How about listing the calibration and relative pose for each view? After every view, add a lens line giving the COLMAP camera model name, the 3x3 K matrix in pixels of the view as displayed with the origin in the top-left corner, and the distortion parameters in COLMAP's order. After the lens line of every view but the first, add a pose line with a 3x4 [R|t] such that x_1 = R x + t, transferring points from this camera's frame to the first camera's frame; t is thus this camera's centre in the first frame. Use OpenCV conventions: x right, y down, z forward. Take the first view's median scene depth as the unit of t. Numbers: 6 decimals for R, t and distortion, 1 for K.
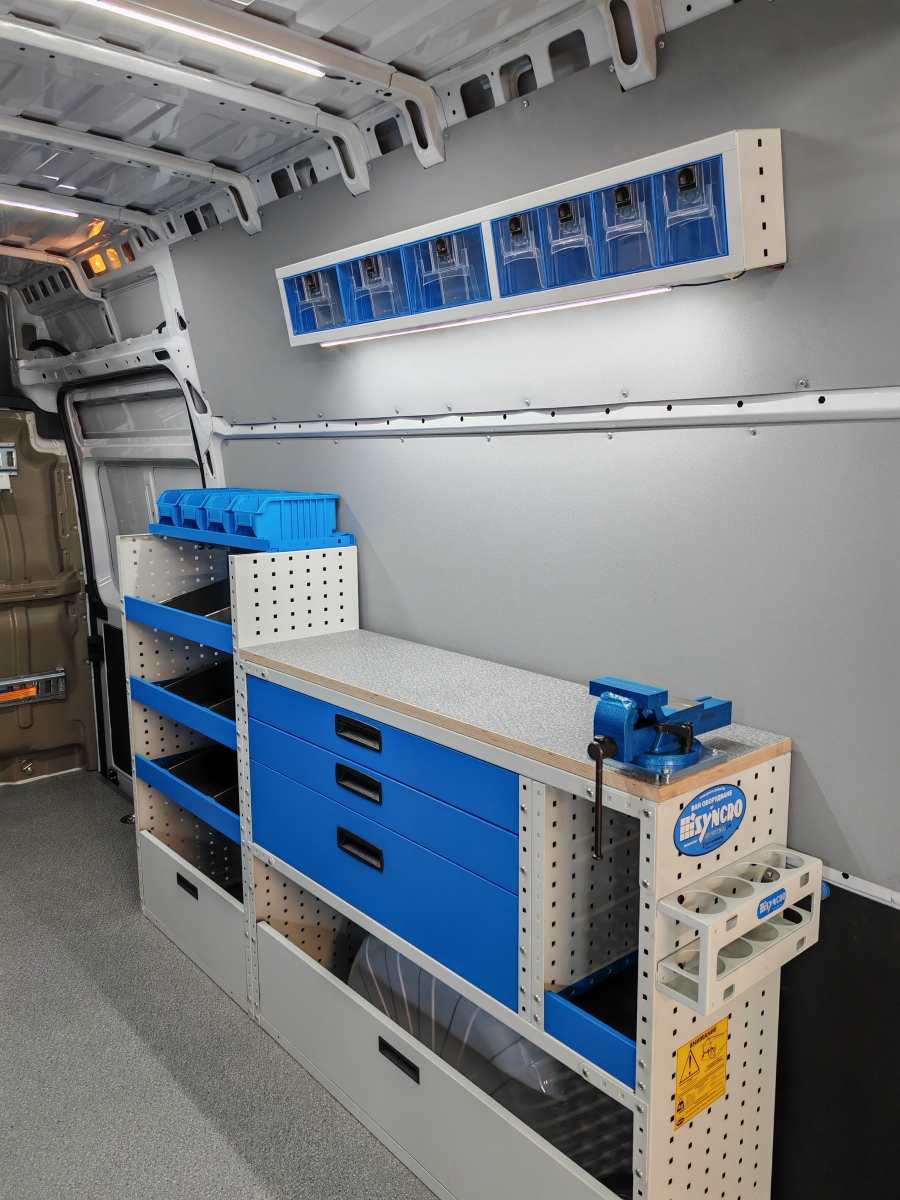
lens RADIAL K [[917.9, 0, 450.0], [0, 917.9, 600.0], [0, 0, 1]] dist [0.037958, -0.013697]
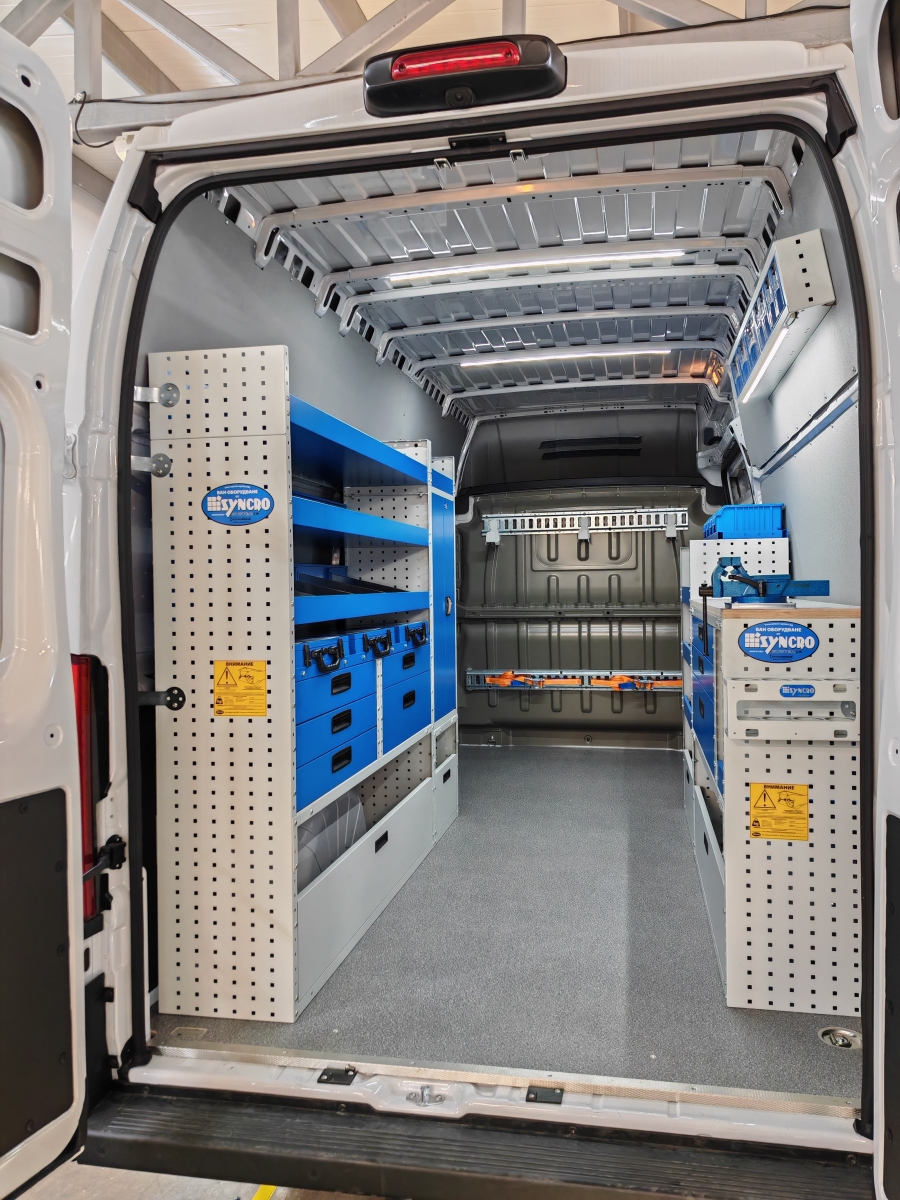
lens RADIAL K [[899.2, 0, 470.6], [0, 899.2, 588.7], [0, 0, 1]] dist [0.095032, -0.115450]
pose [[0.642372, 0.006076, -0.766369, 1.124838], [-0.114116, 0.989580, -0.087806, 0.337536], [0.757850, 0.143858, 0.636371, -0.423511]]
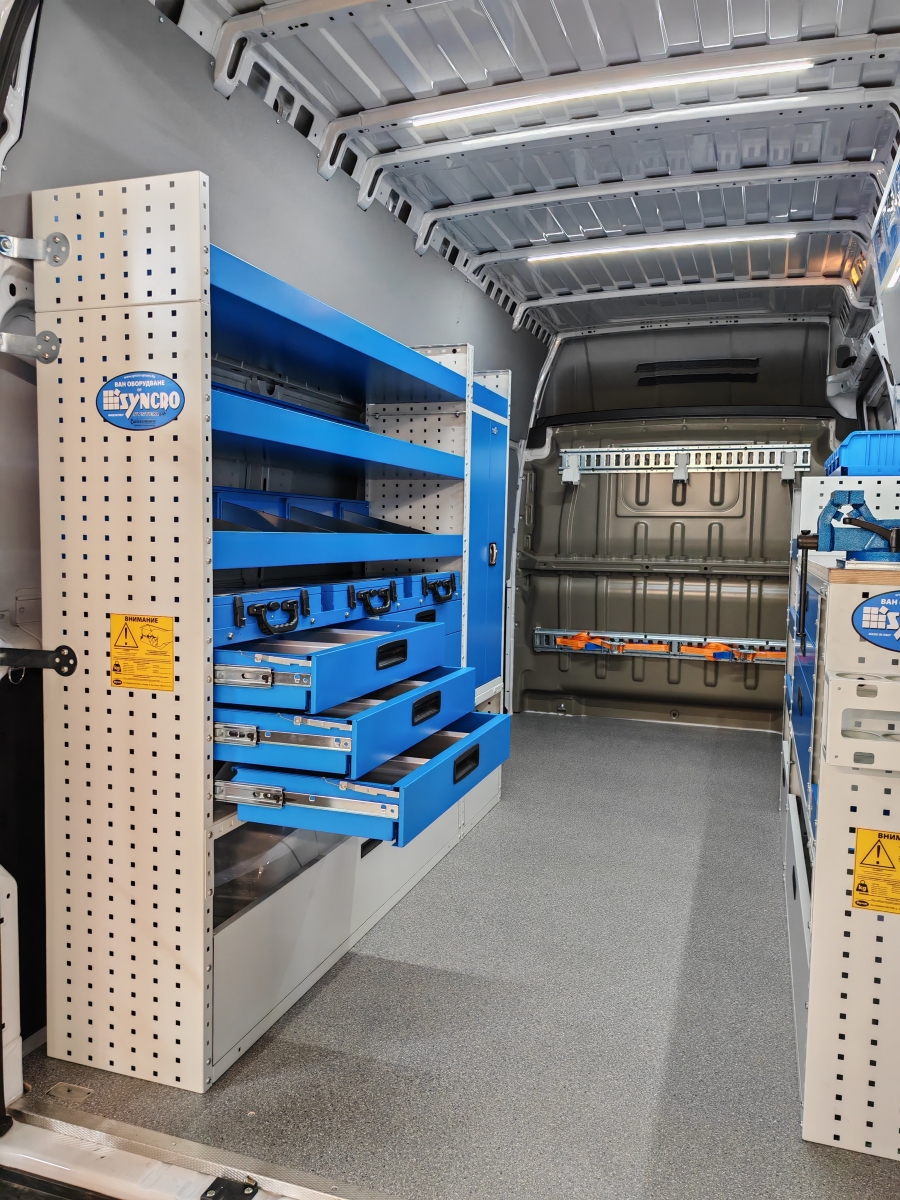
lens RADIAL K [[917.9, 0, 450.0], [0, 917.9, 600.0], [0, 0, 1]] dist [0.037958, -0.013697]
pose [[0.526205, 0.082674, -0.846330, 0.875350], [-0.156195, 0.987726, -0.000628, 0.289382], [0.835890, 0.132523, 0.532659, -0.016702]]
